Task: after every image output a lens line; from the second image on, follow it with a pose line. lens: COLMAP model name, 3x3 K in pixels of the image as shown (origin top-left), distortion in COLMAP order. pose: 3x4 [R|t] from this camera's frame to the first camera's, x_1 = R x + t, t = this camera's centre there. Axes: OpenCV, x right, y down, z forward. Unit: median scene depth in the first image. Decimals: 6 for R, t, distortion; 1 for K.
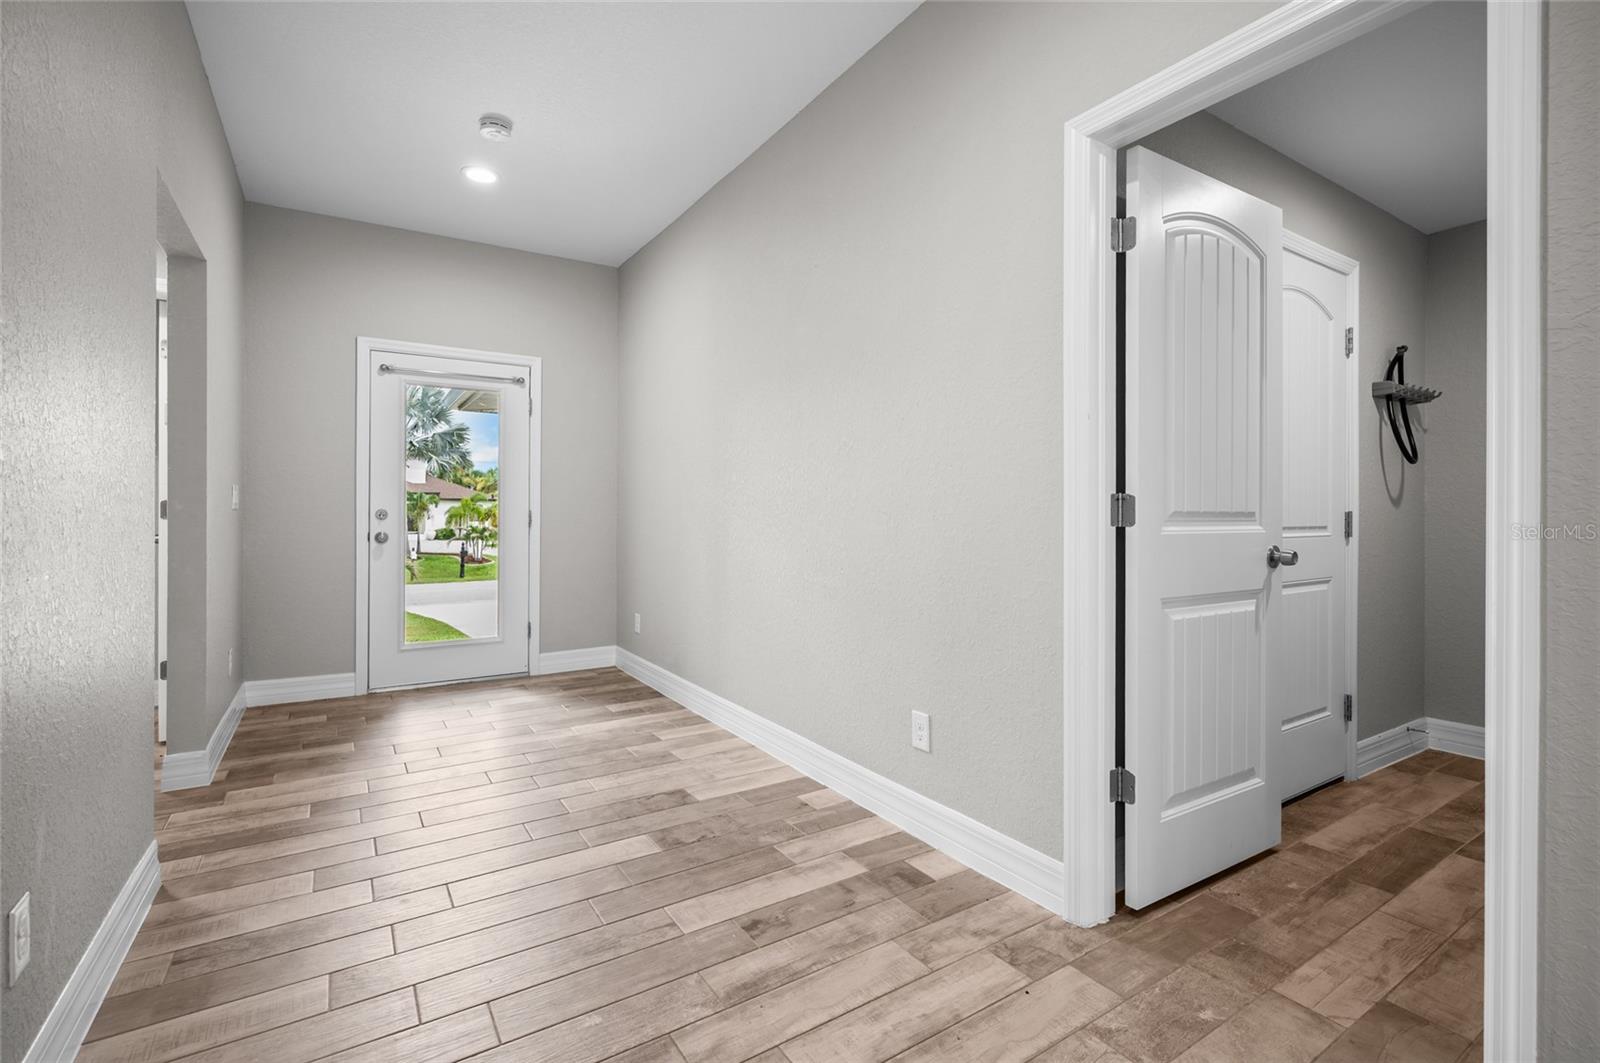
lens RADIAL K [[712.9, 0, 800.0], [0, 712.9, 524.6], [0, 0, 1]] dist [0.005016, 0.000773]
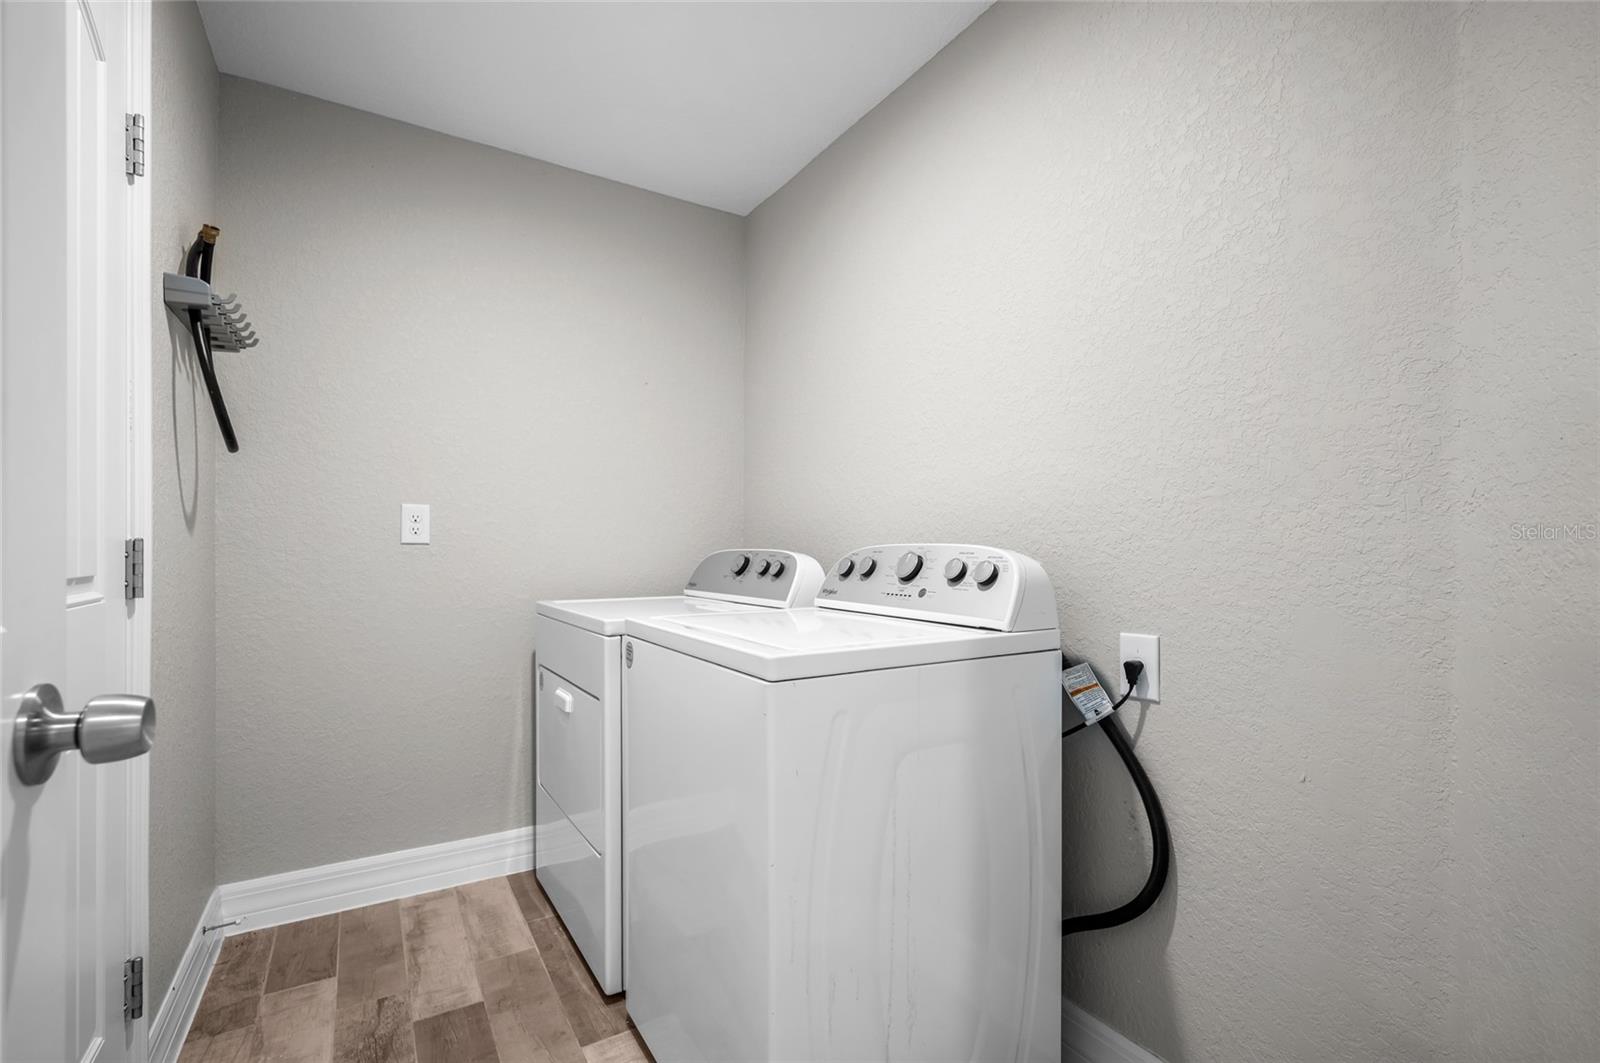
lens RADIAL K [[712.9, 0, 800.4], [0, 712.9, 543.4], [0, 0, 1]] dist [0.005016, 0.000773]
pose [[0.024849, 0.000029, 0.999691, 0.338181], [0.012298, 0.999924, -0.000334, -0.010581], [-0.999616, 0.012302, 0.024847, 0.579655]]
